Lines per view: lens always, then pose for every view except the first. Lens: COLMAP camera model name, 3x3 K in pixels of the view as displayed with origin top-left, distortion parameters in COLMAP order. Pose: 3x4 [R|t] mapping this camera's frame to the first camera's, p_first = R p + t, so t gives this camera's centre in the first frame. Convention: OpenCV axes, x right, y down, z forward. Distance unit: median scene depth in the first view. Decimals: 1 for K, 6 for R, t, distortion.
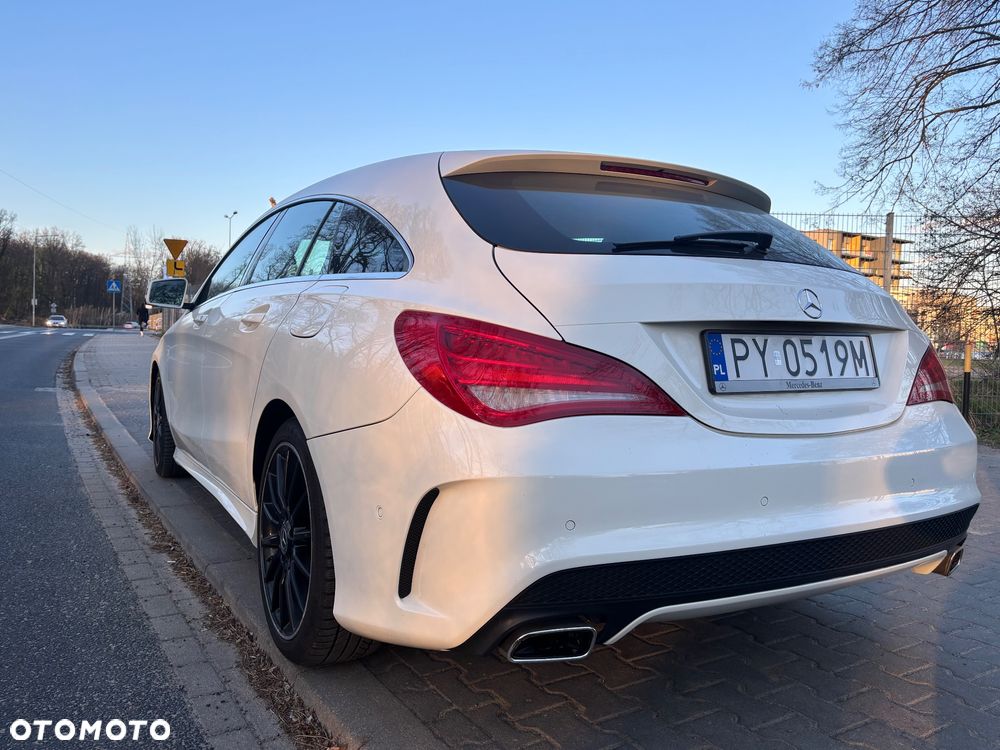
lens RADIAL K [[779.3, 0, 503.7], [0, 779.3, 375.2], [0, 0, 1]] dist [0.014040, 0.008783]
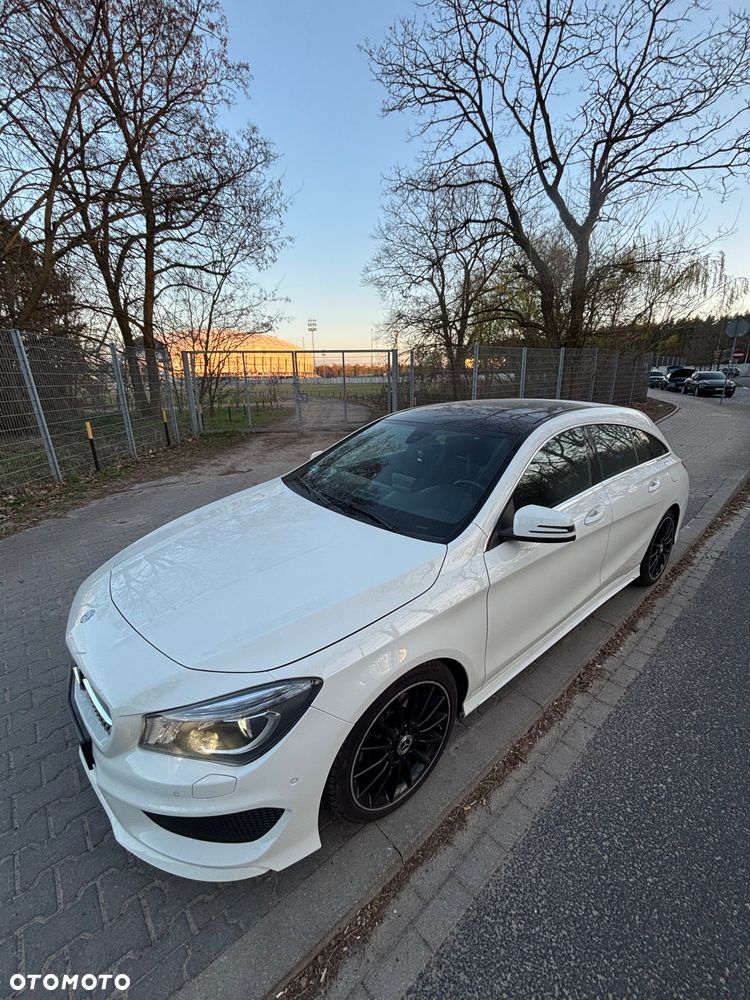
lens RADIAL K [[415.5, 0, 371.4], [0, 415.5, 498.2], [0, 0, 1]] dist [0.002159, 0.000162]
pose [[-0.166799, -0.302690, 0.938380, -1.711660], [0.063473, 0.946442, 0.316573, -0.597273], [-0.983946, 0.112366, -0.138653, 2.561718]]
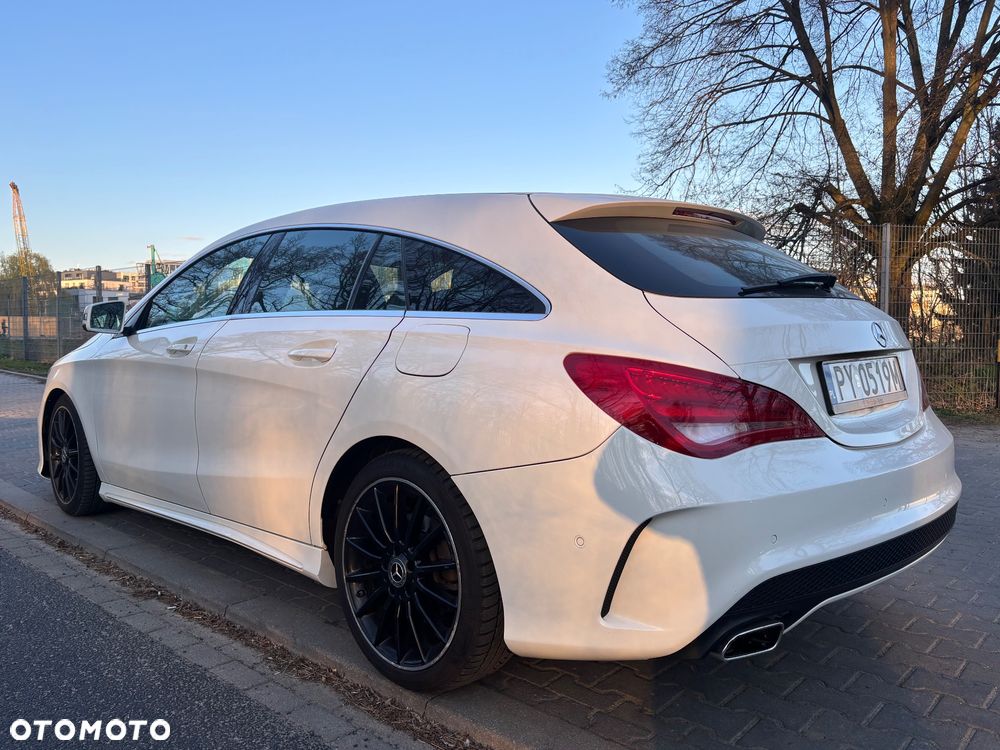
lens RADIAL K [[776.2, 0, 500.0], [0, 776.2, 375.0], [0, 0, 1]] dist [0.020133, 0.002712]
pose [[0.964178, -0.043186, 0.261719, -0.453144], [0.040492, 0.999057, 0.015682, -0.065725], [-0.262149, -0.004523, 0.965017, -0.016004]]
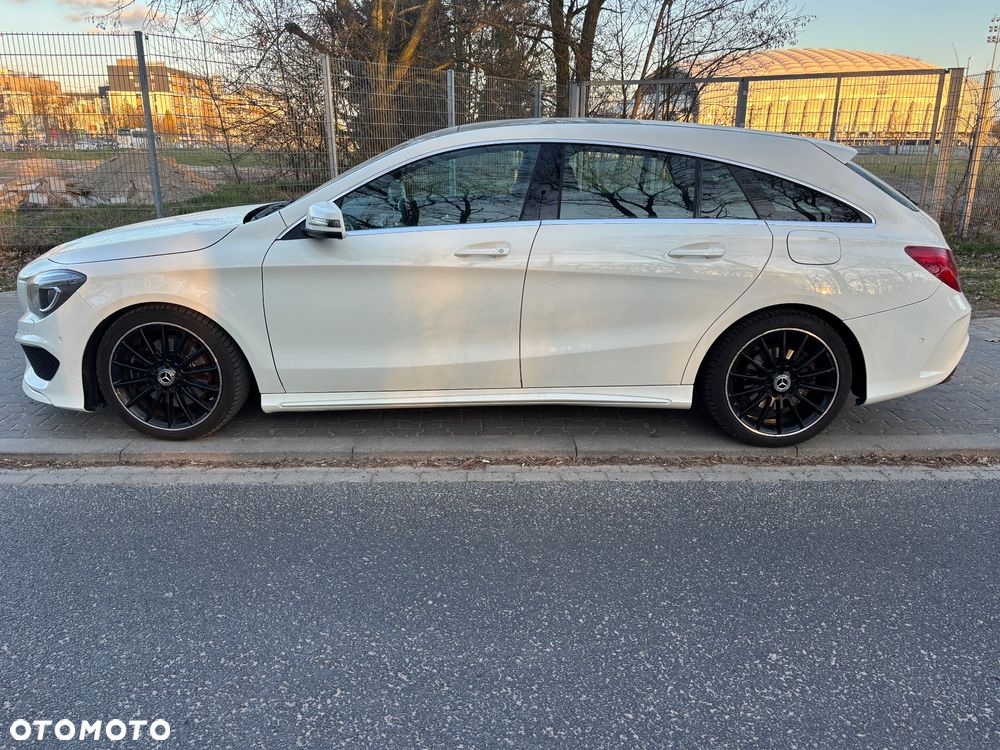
lens RADIAL K [[774.6, 0, 504.7], [0, 774.6, 378.8], [0, 0, 1]] dist [0.048896, -0.053479]
pose [[0.502554, -0.278483, 0.818466, -2.204850], [0.050541, 0.954545, 0.293751, -0.369012], [-0.863067, -0.106260, 0.493785, 0.761923]]
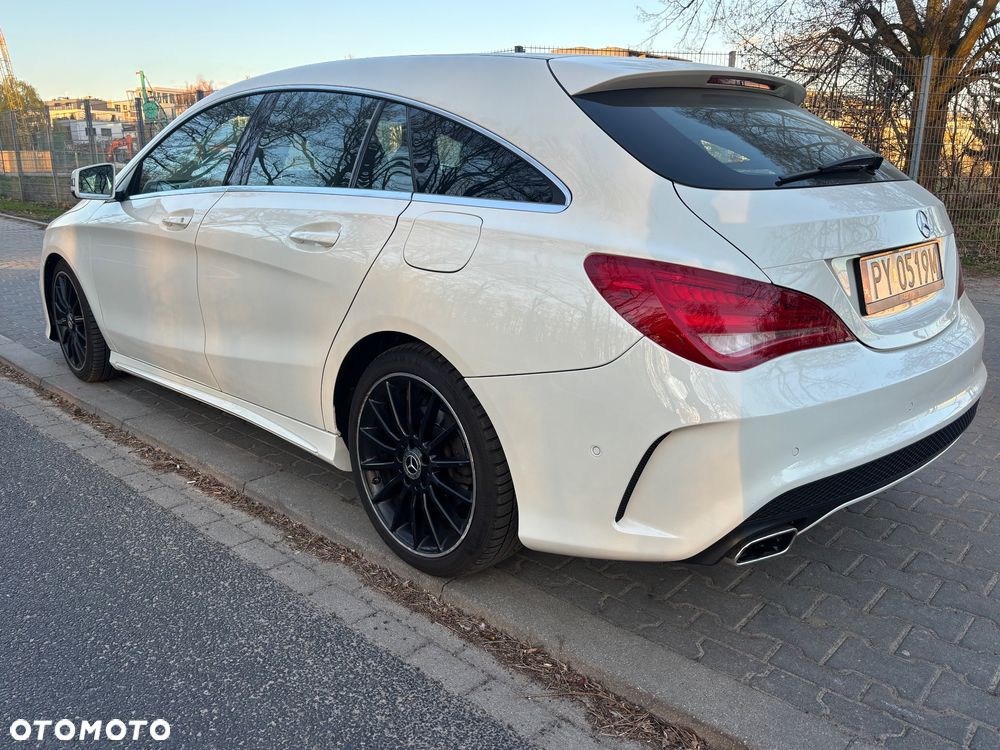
lens RADIAL K [[774.6, 0, 504.7], [0, 774.6, 378.8], [0, 0, 1]] dist [0.048896, -0.053479]
pose [[0.965995, -0.094286, 0.240757, -0.443124], [0.039346, 0.973901, 0.223536, -0.137946], [-0.255550, -0.206462, 0.944493, 0.035276]]
